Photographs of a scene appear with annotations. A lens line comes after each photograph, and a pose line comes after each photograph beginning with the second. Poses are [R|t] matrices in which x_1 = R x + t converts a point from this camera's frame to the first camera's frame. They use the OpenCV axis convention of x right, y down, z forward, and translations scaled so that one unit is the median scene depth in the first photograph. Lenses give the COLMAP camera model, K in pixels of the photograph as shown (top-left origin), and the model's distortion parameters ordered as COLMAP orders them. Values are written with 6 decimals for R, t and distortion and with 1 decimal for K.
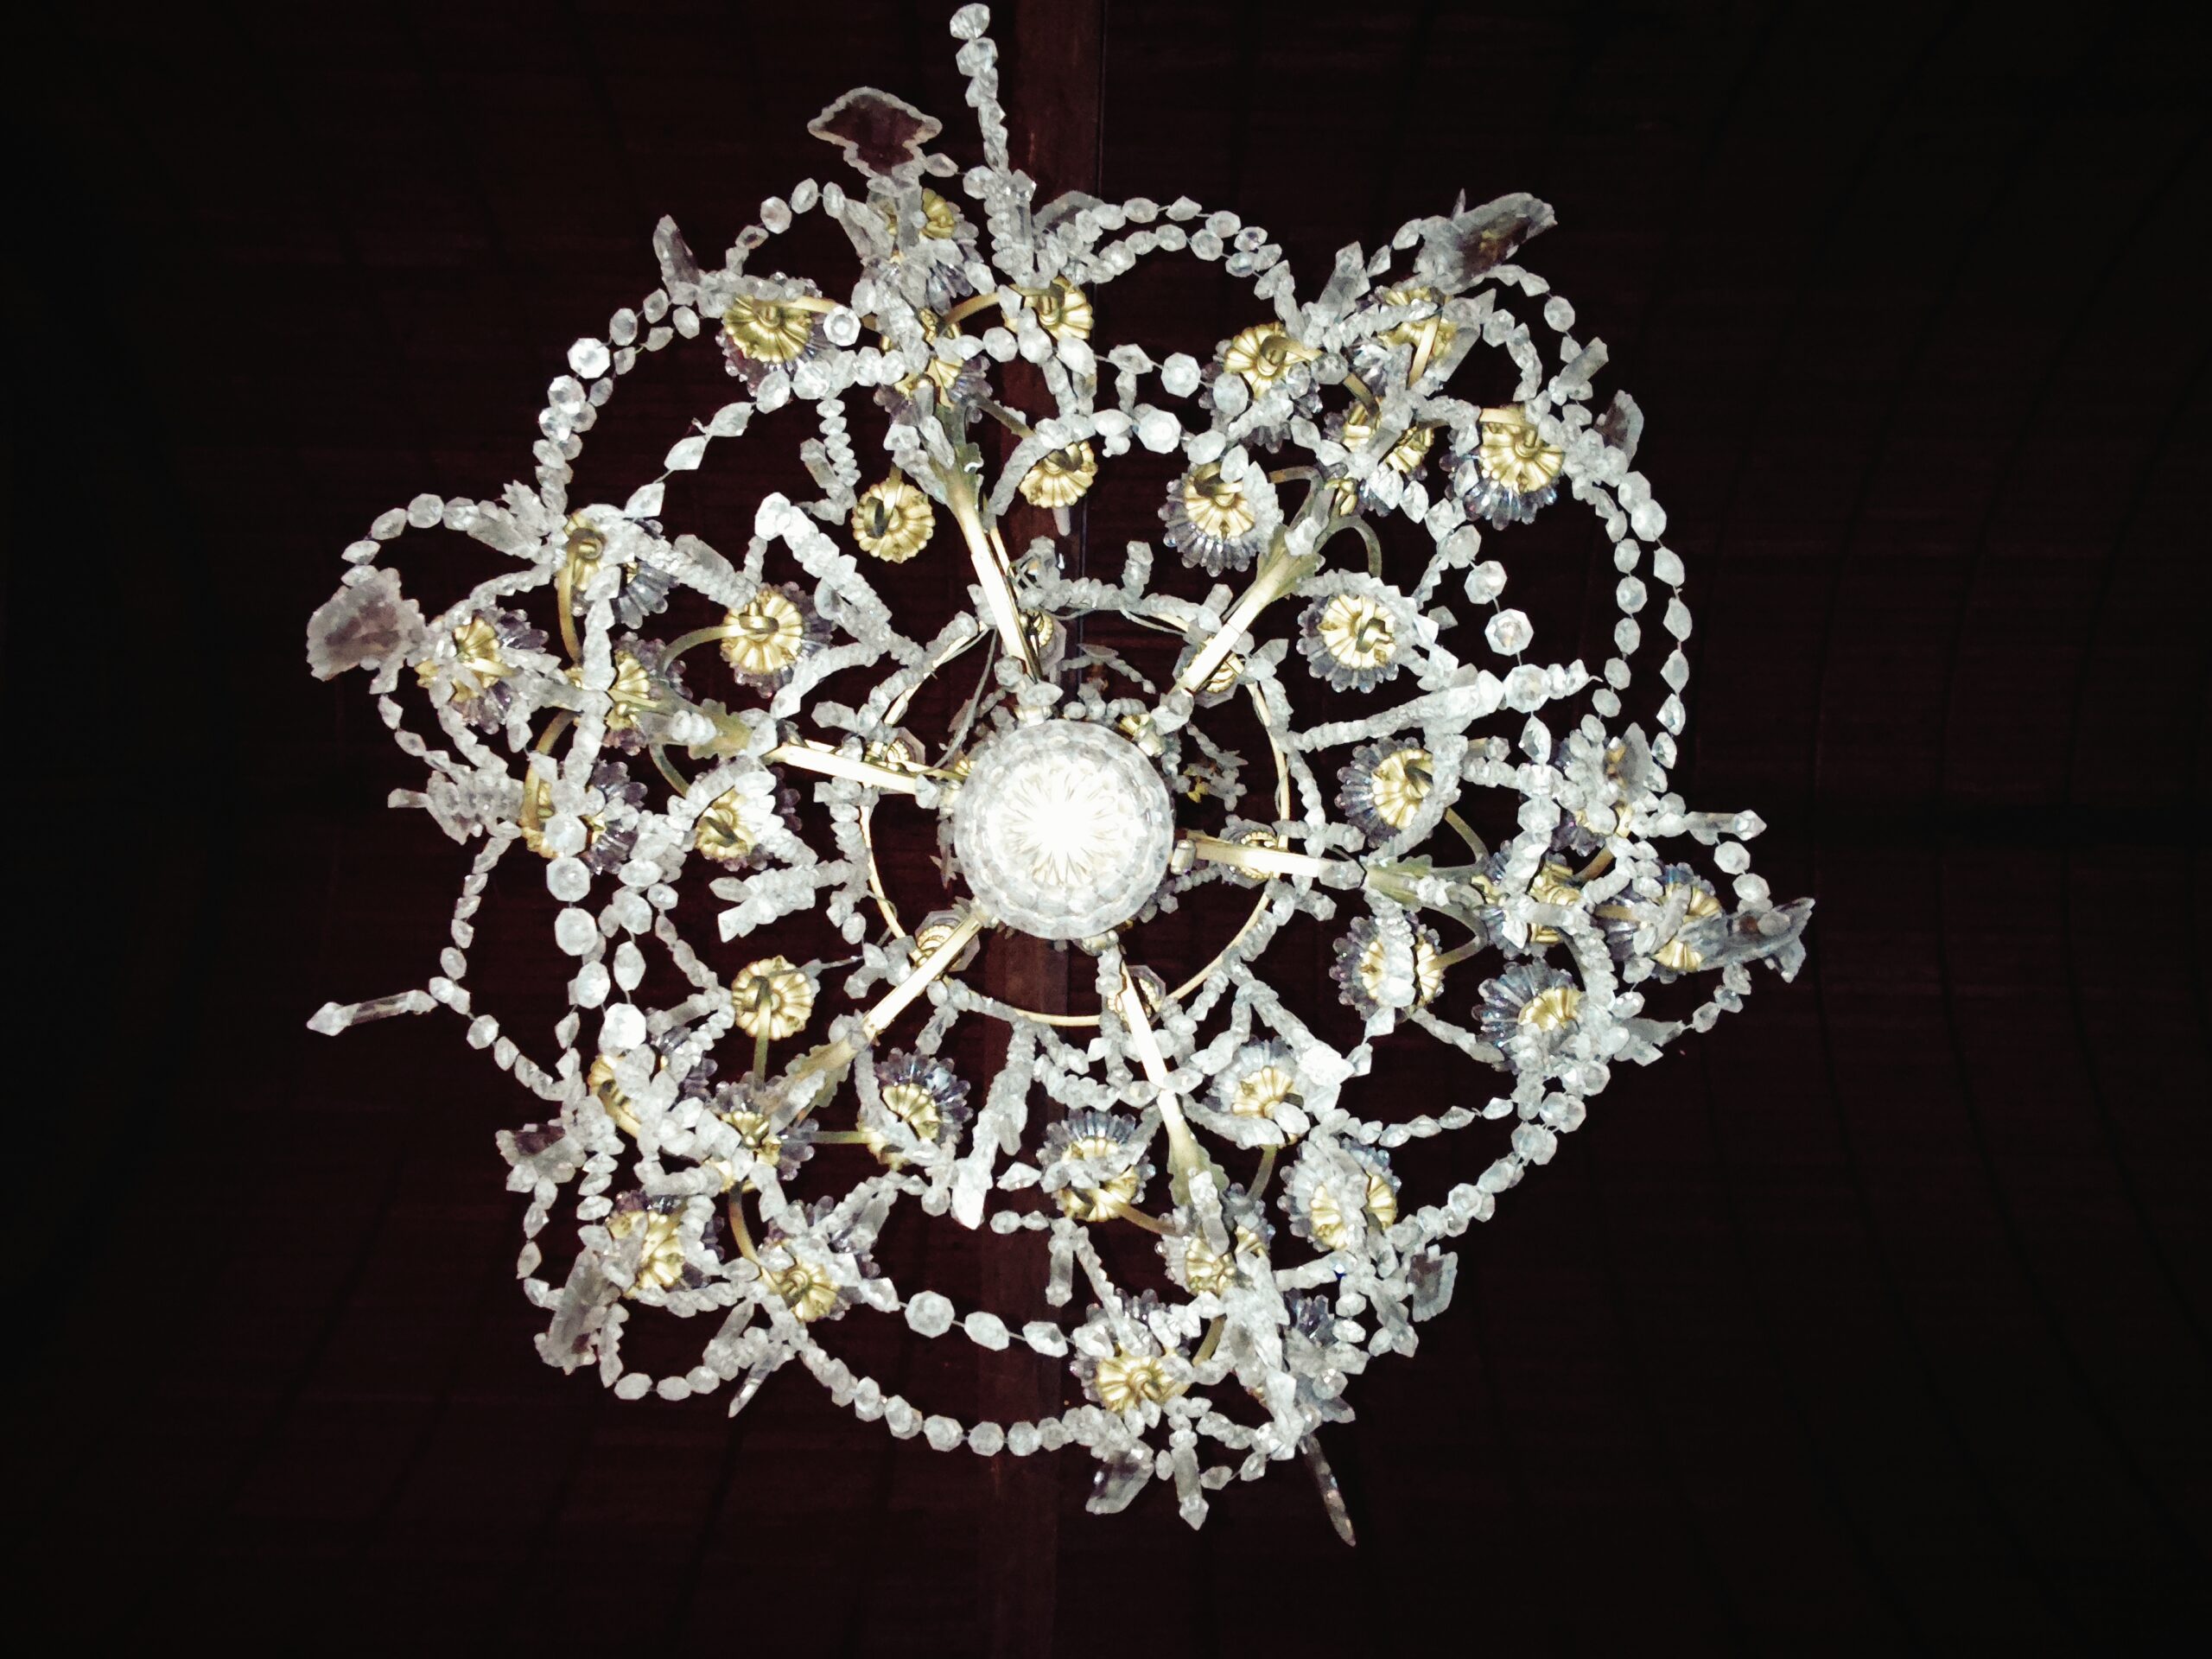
lens RADIAL K [[1430.1, 0, 1106.0], [0, 1430.1, 829.5], [0, 0, 1]] dist [-0.071778, 0.104025]
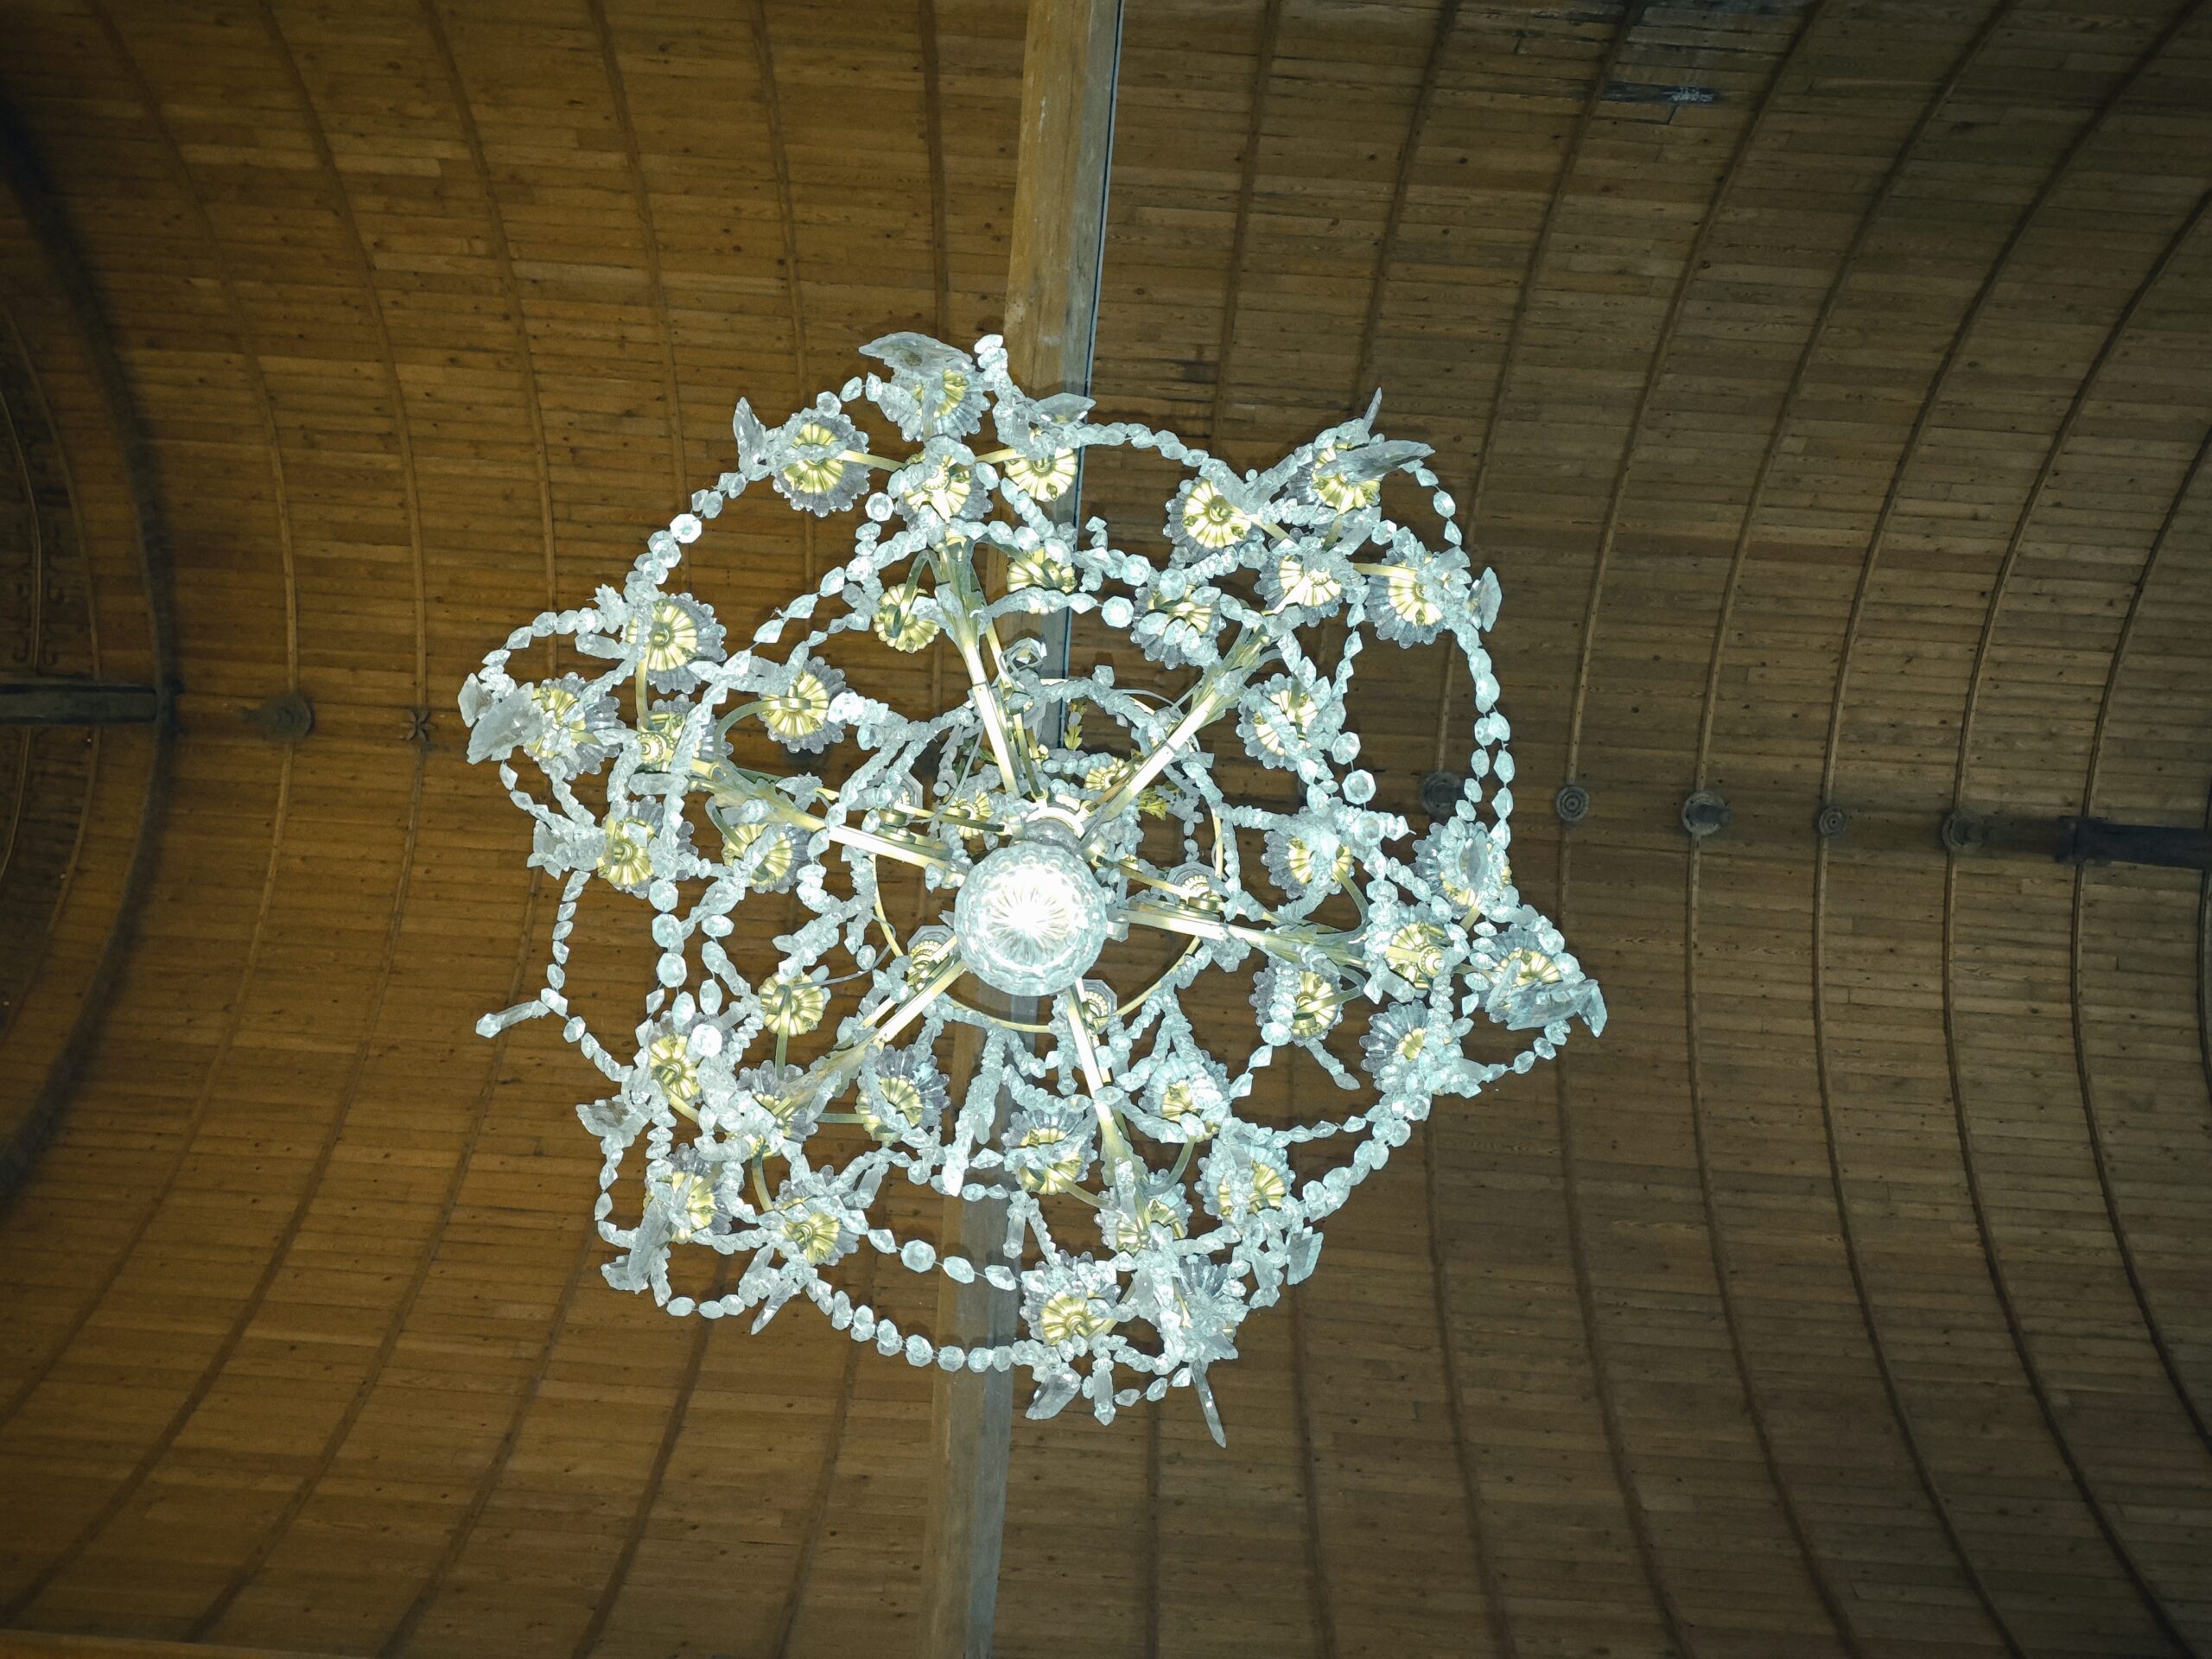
lens RADIAL K [[1558.7, 0, 1103.8], [0, 1558.7, 839.2], [0, 0, 1]] dist [0.046498, -0.082245]
pose [[0.998798, 0.048334, 0.008093, 0.019612], [-0.048649, 0.997810, 0.044809, -0.111649], [-0.005910, -0.045149, 0.998963, -0.398734]]
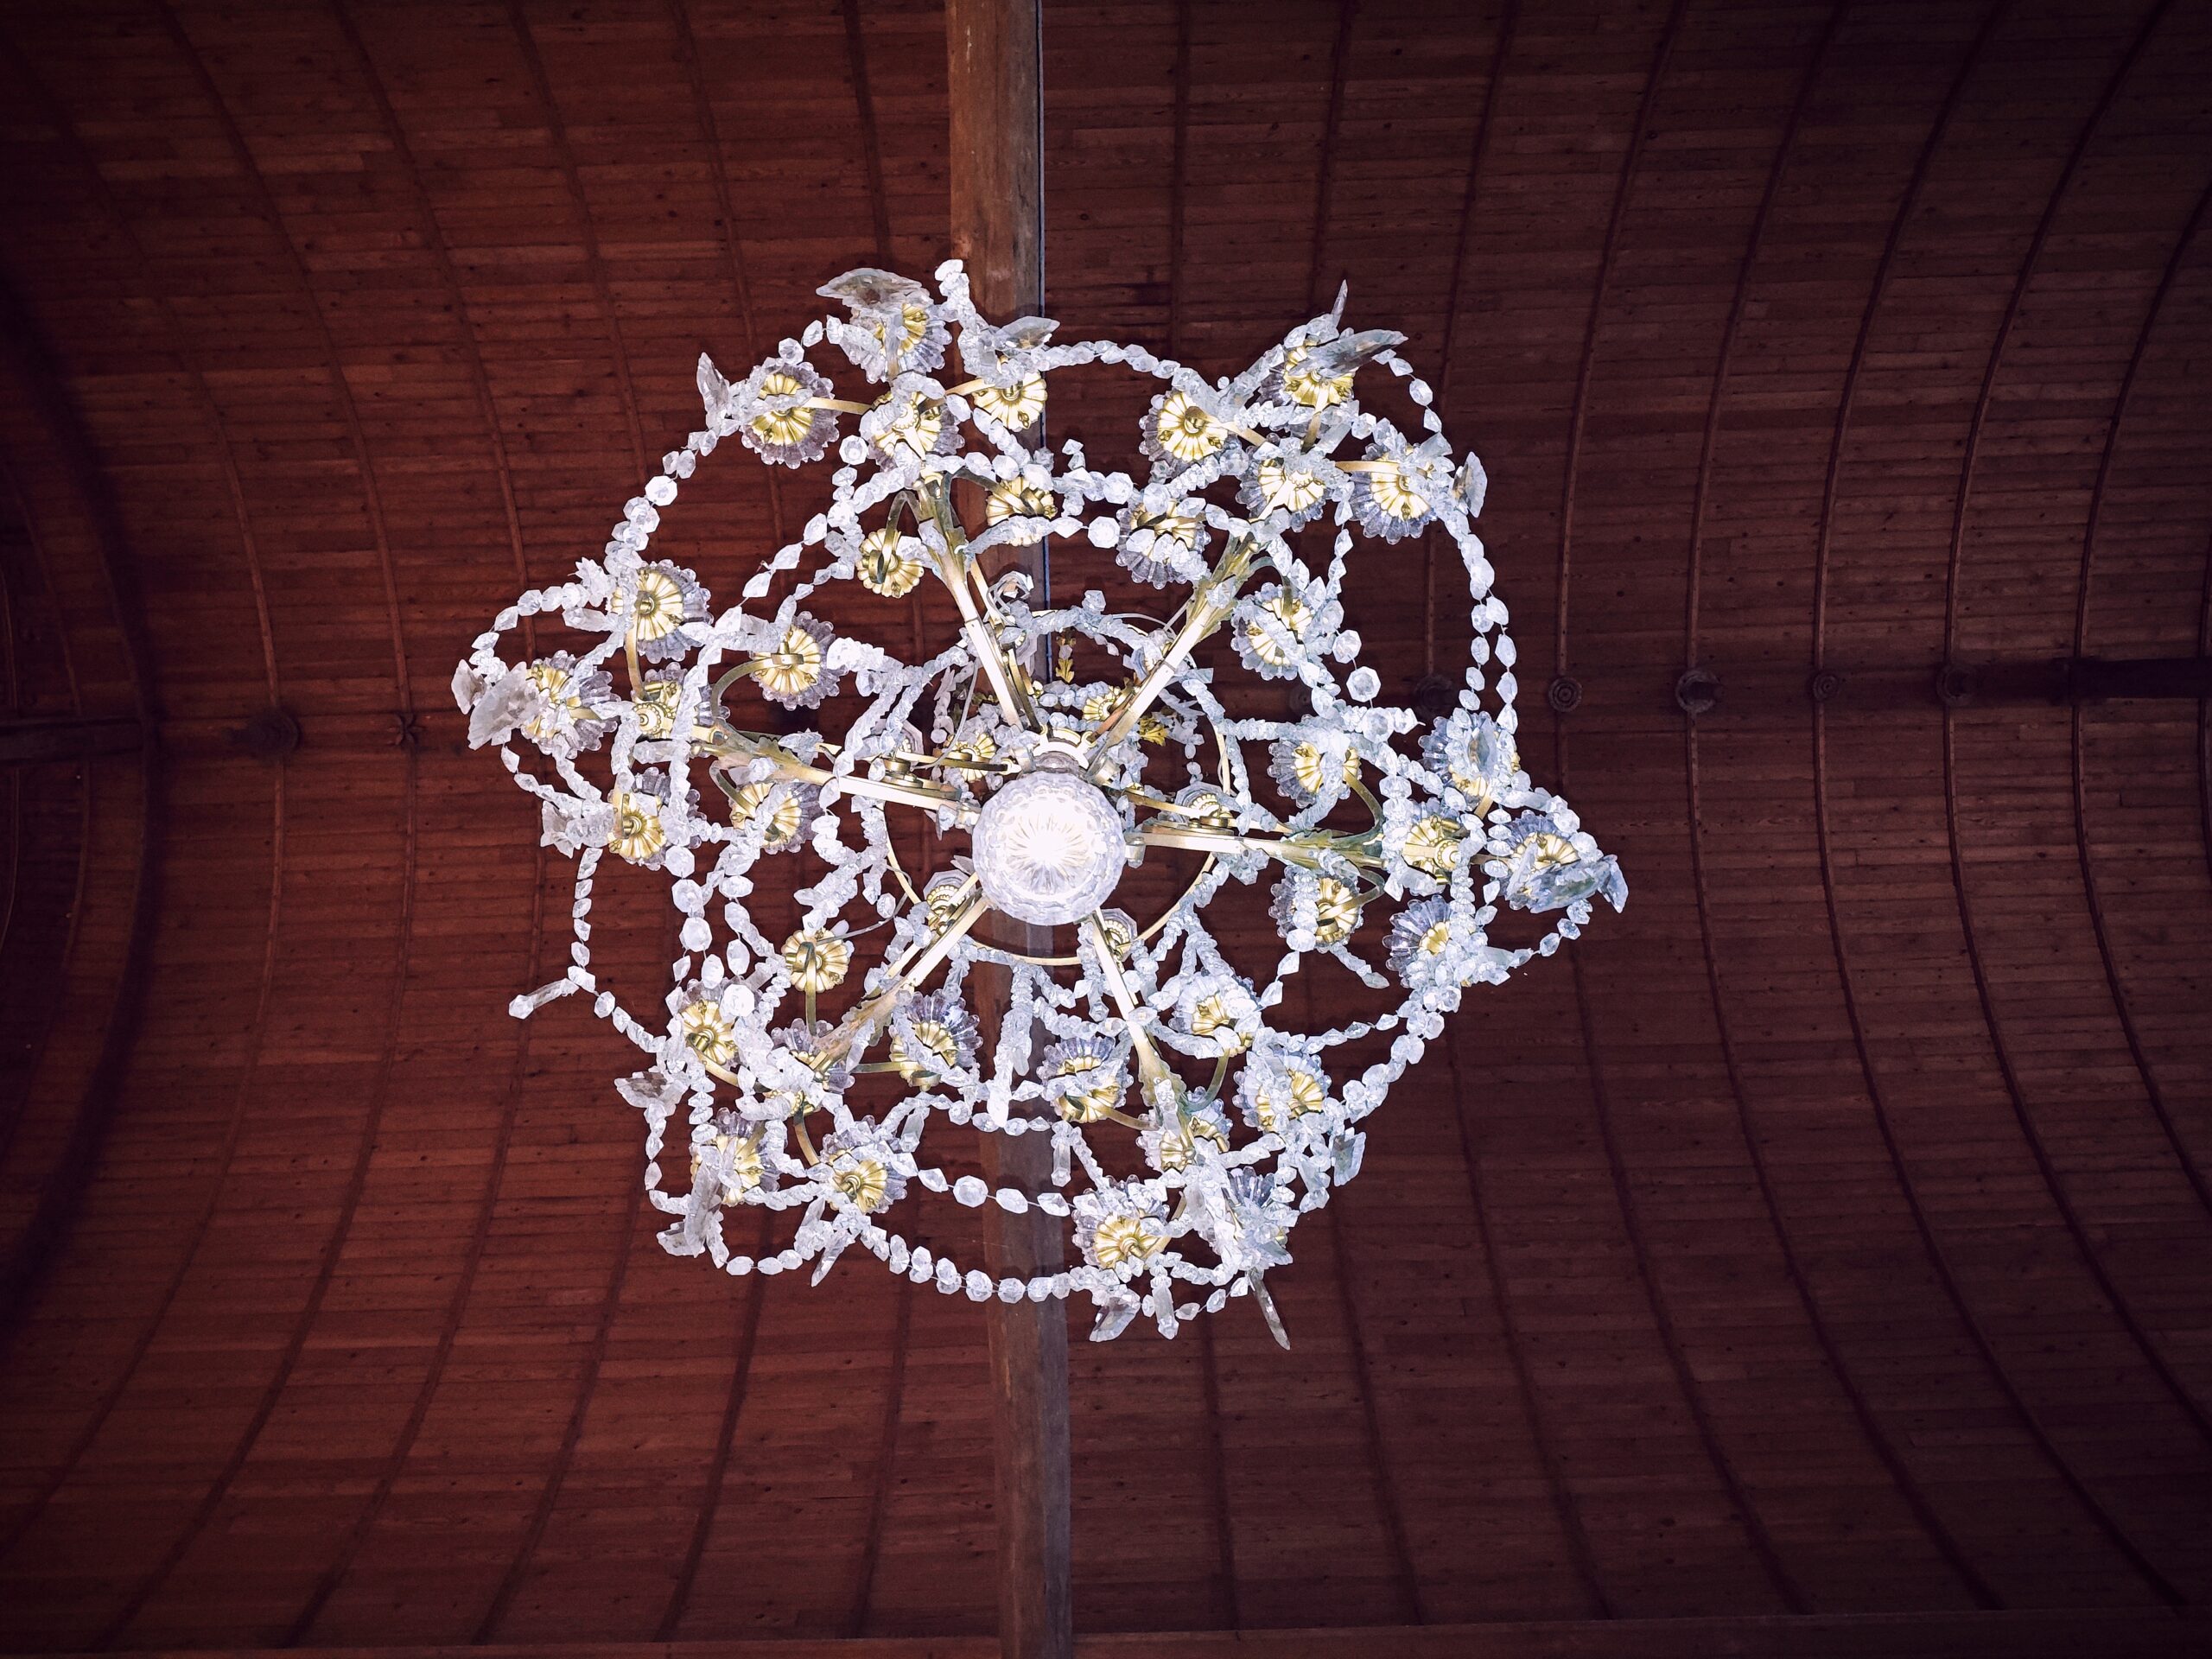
lens RADIAL K [[1558.7, 0, 1103.8], [0, 1558.7, 839.2], [0, 0, 1]] dist [0.046498, -0.082245]
pose [[0.998698, -0.050165, 0.009276, 0.008351], [0.049219, 0.995299, 0.083417, -0.099175], [-0.013417, -0.082851, 0.996472, -0.397494]]
